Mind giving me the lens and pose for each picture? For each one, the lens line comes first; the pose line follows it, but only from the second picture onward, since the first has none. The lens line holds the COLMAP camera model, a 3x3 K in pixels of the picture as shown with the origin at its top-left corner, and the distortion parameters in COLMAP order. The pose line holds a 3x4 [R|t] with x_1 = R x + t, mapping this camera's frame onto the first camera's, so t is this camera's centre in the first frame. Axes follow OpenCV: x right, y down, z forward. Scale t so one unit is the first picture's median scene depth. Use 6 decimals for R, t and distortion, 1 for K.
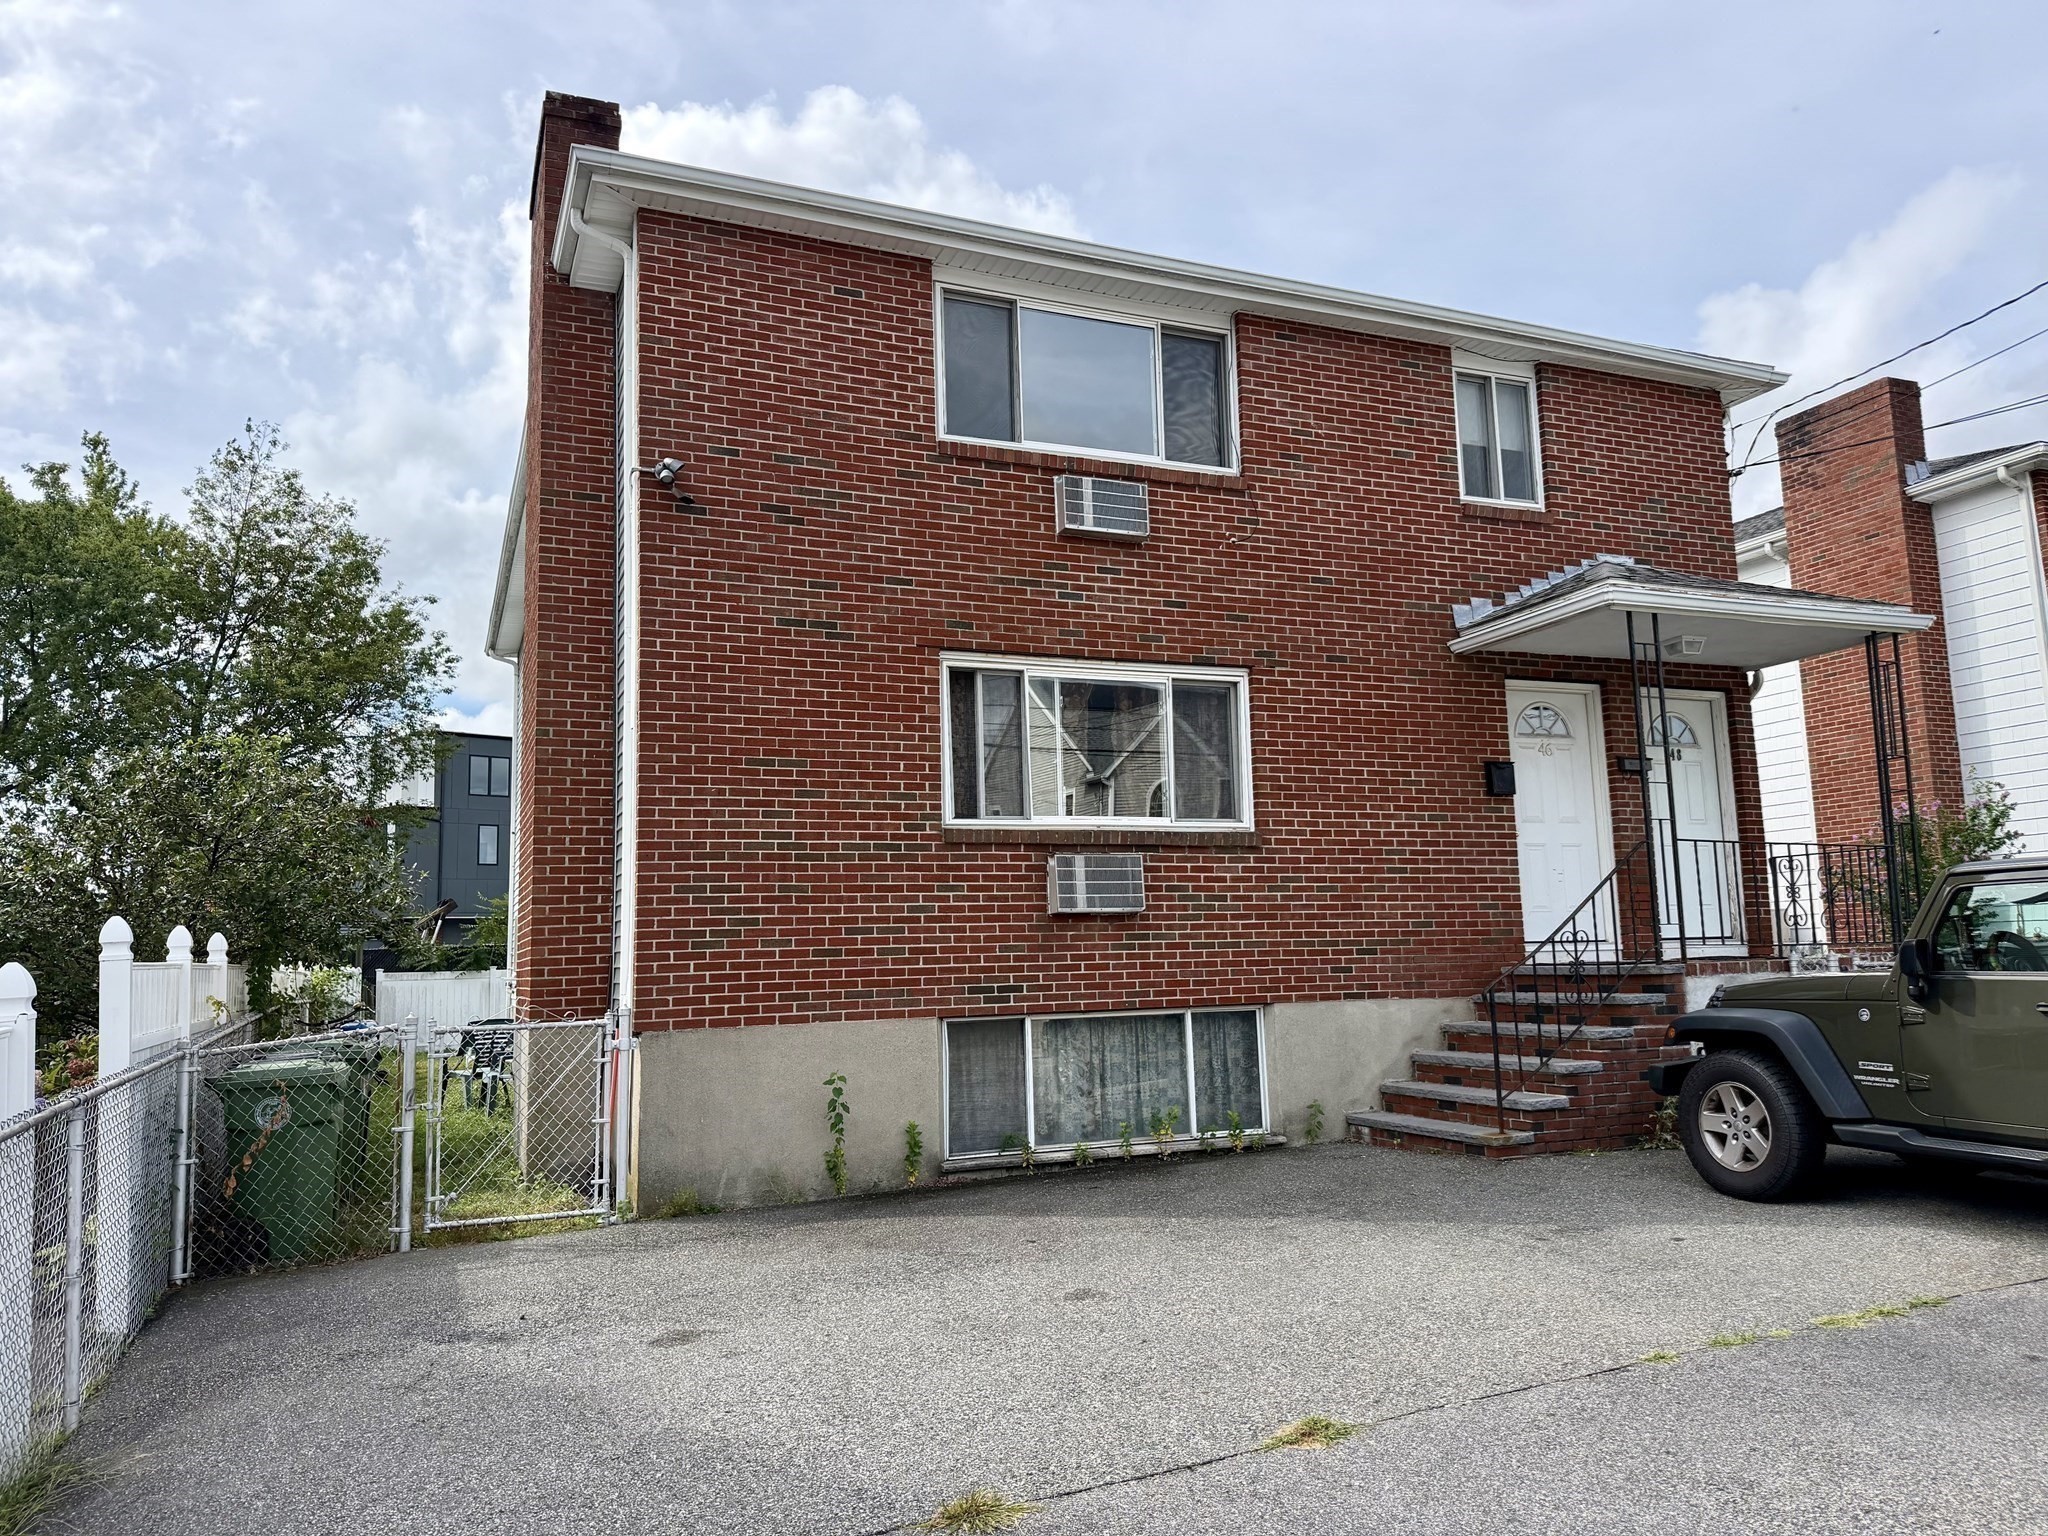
lens RADIAL K [[1424.3, 0, 1032.7], [0, 1424.3, 774.1], [0, 0, 1]] dist [0.022257, -0.030522]
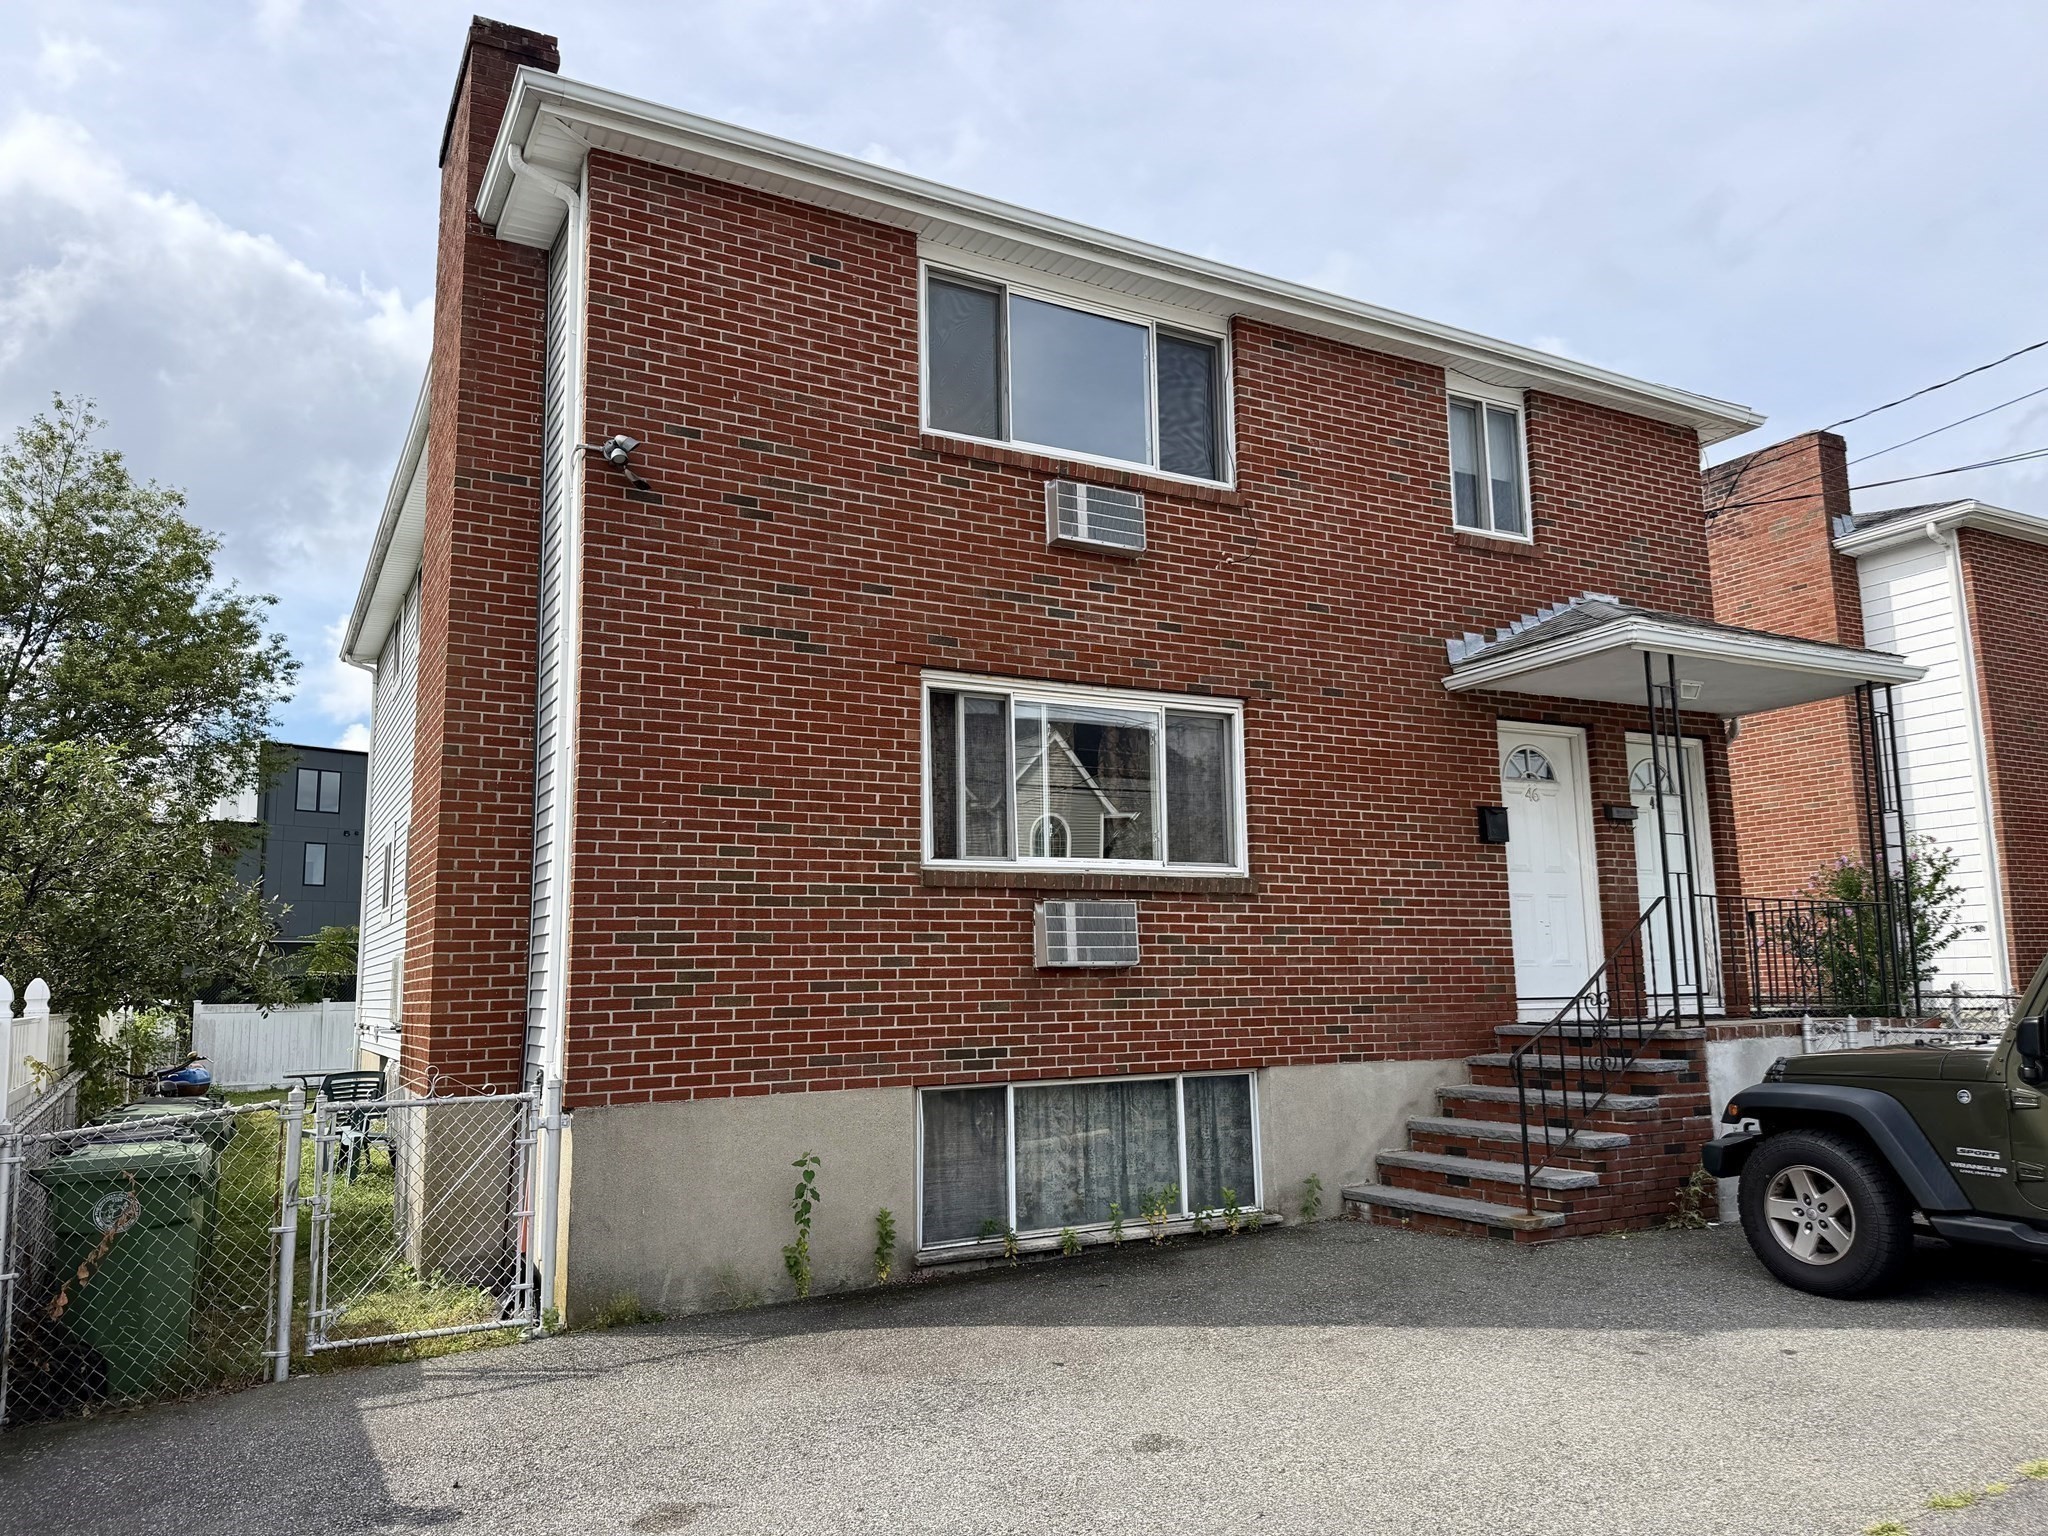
lens RADIAL K [[1424.3, 0, 1032.7], [0, 1424.3, 774.1], [0, 0, 1]] dist [0.022257, -0.030522]
pose [[0.994079, 0.024918, 0.105765, -0.083014], [-0.022801, 0.999516, -0.021184, -0.003823], [-0.106241, 0.018647, 0.994165, 0.105612]]
